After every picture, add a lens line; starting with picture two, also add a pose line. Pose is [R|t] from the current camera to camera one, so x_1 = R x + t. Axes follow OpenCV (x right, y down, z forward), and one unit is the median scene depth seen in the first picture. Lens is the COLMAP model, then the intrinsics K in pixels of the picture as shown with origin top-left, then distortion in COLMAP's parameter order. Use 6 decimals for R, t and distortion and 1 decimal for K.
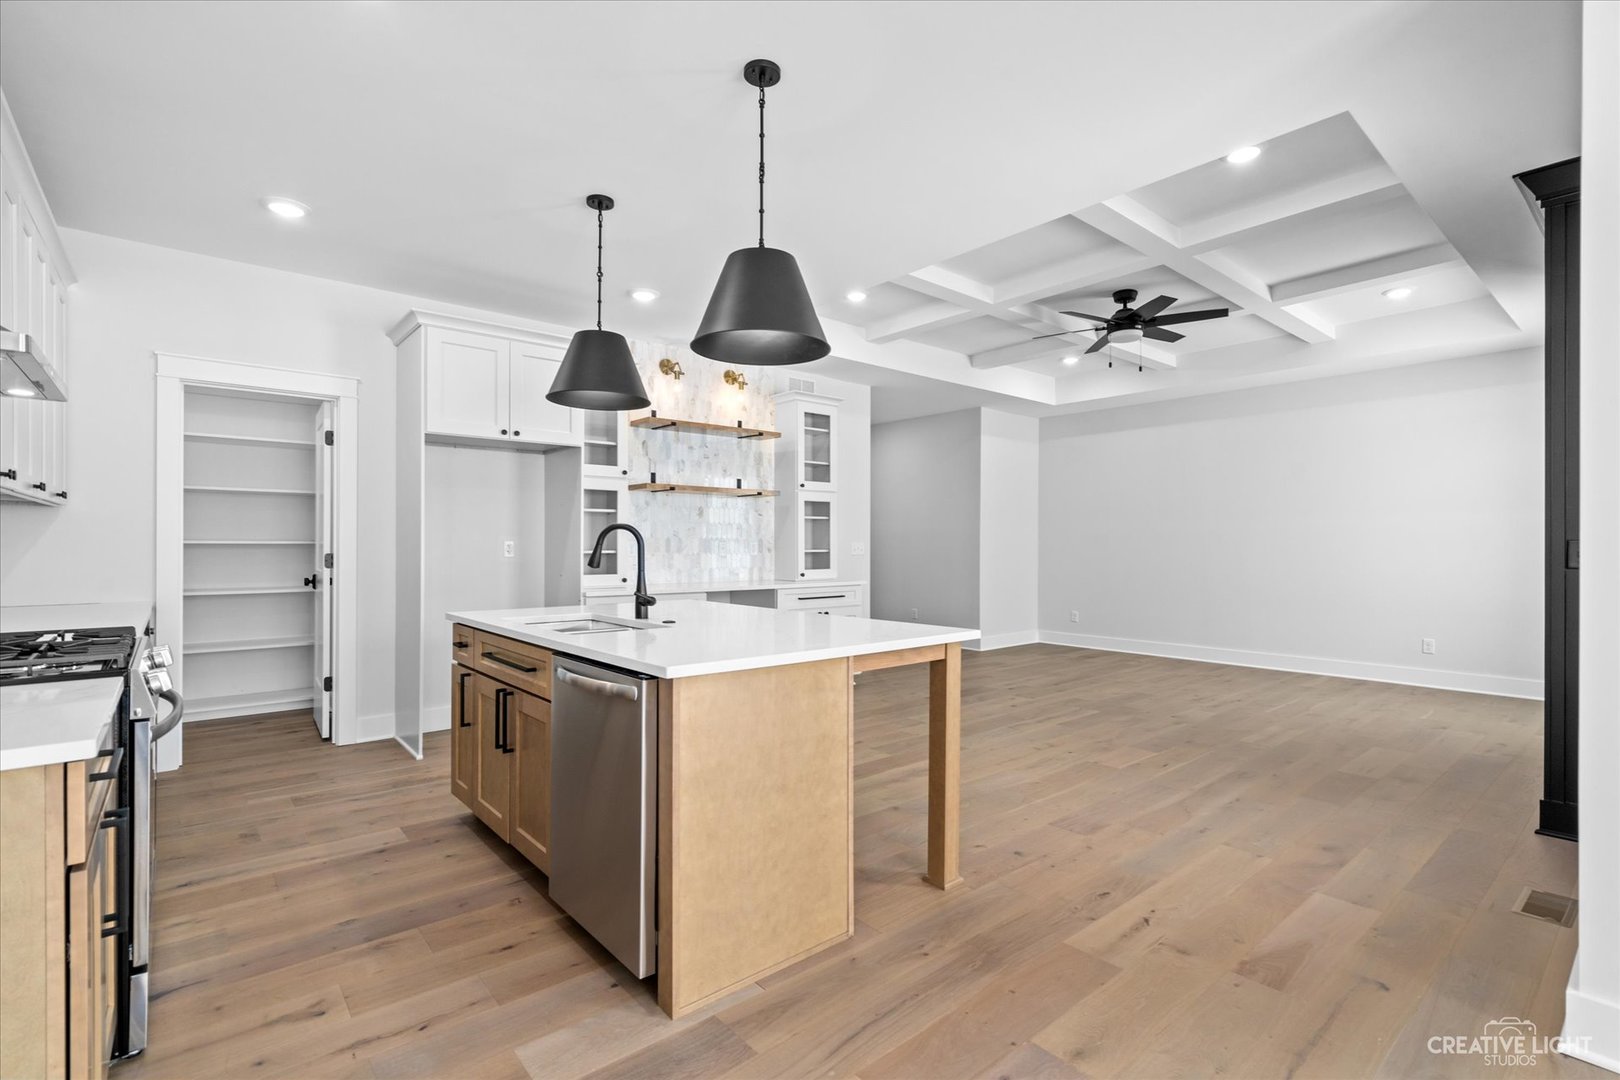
lens RADIAL K [[742.4, 0, 811.2], [0, 742.4, 544.1], [0, 0, 1]] dist [0.000499, 0.000010]
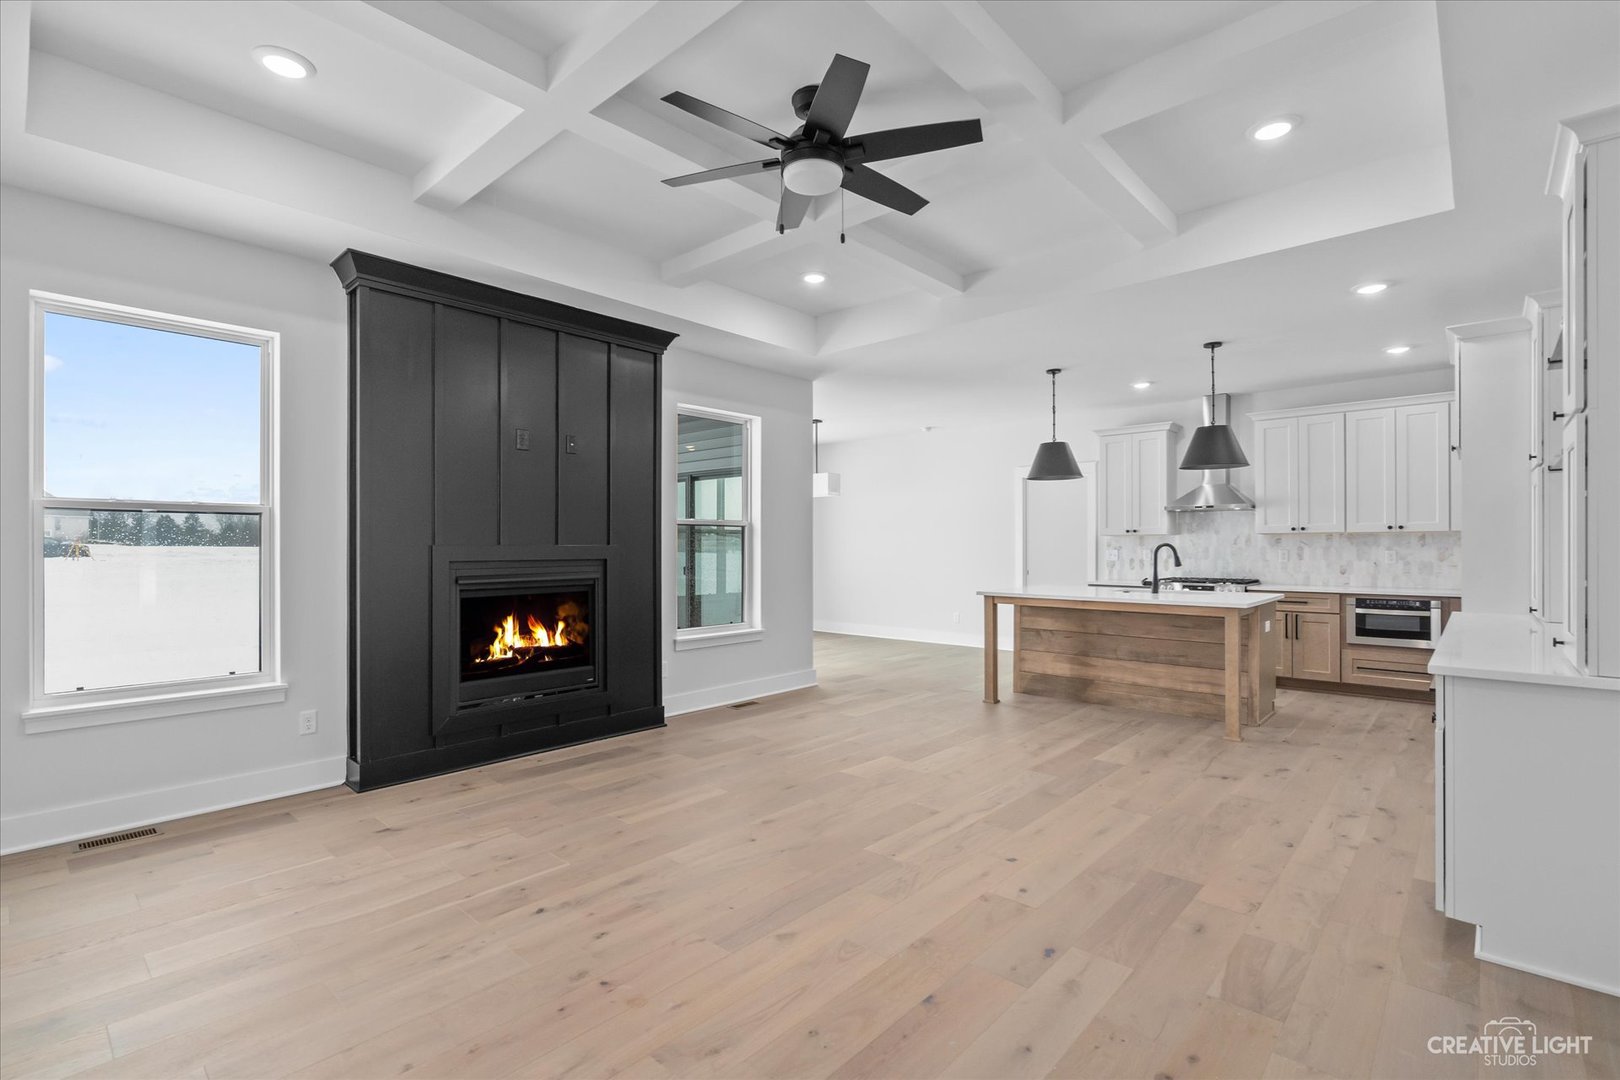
lens RADIAL K [[742.4, 0, 808.9], [0, 742.4, 538.4], [0, 0, 1]] dist [0.000499, 0.000010]
pose [[-0.990344, 0.000066, -0.138631, 0.721963], [-0.000186, 0.999998, 0.001804, -0.029534], [0.138631, 0.001812, -0.990342, 2.201222]]
